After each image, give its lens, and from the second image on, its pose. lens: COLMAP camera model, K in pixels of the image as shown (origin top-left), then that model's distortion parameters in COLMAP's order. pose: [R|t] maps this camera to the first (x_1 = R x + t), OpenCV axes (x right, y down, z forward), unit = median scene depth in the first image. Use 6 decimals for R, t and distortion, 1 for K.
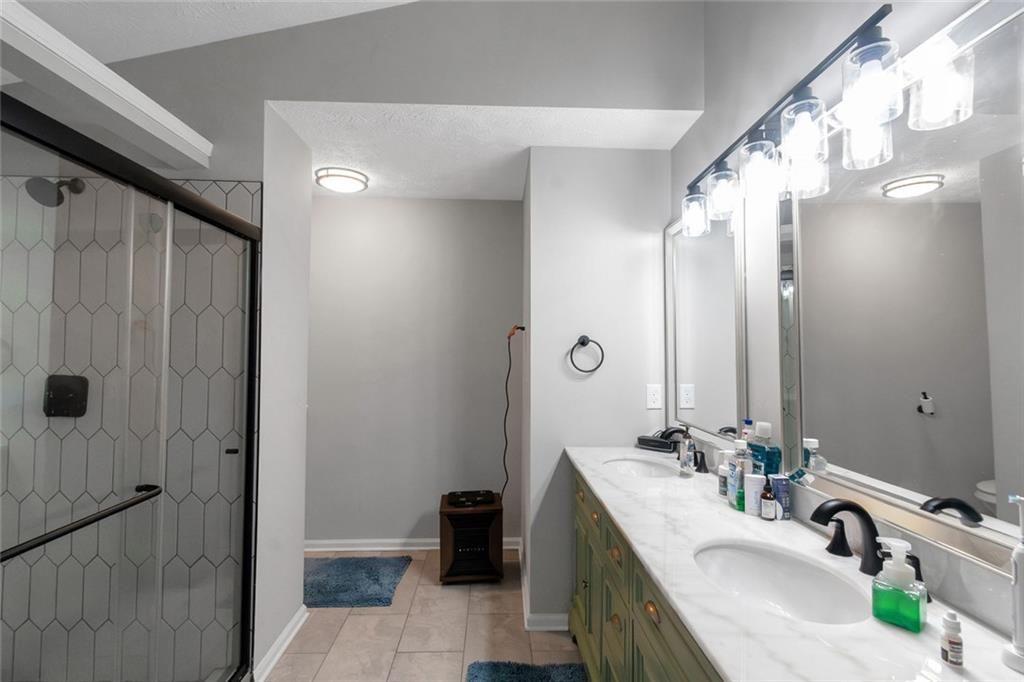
lens RADIAL K [[464.1, 0, 512.0], [0, 464.1, 341.0], [0, 0, 1]] dist [0.001984, -0.000792]
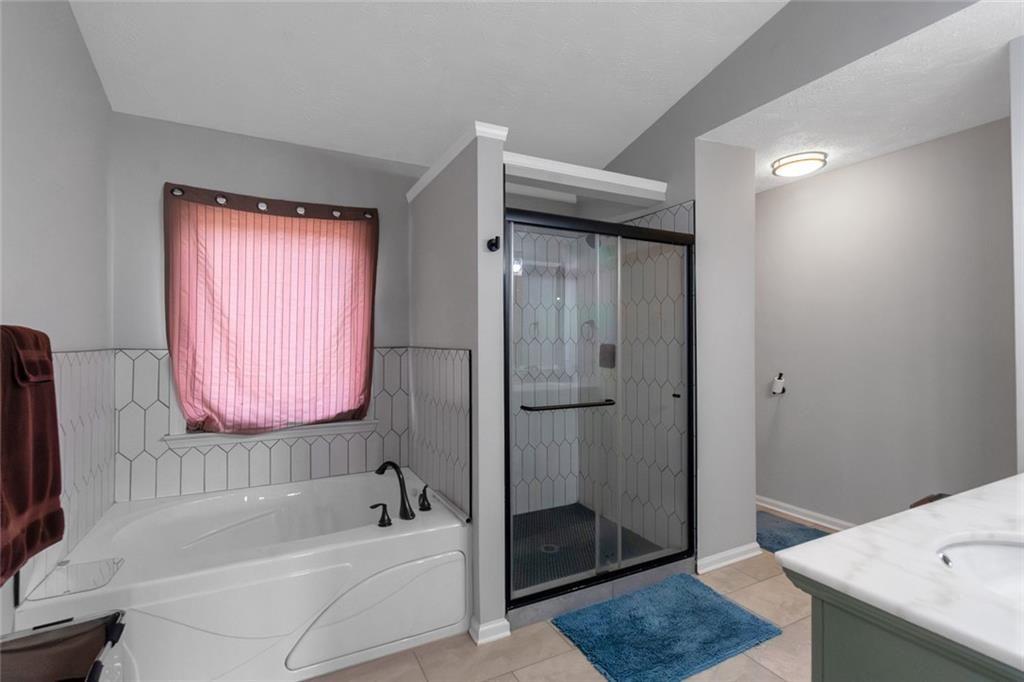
lens RADIAL K [[464.1, 0, 512.0], [0, 464.1, 341.0], [0, 0, 1]] dist [0.001984, -0.000792]
pose [[0.434062, -0.009032, -0.900837, 0.439888], [0.026454, 0.999646, 0.002724, 0.048373], [0.900494, -0.025013, 0.434148, -0.069535]]
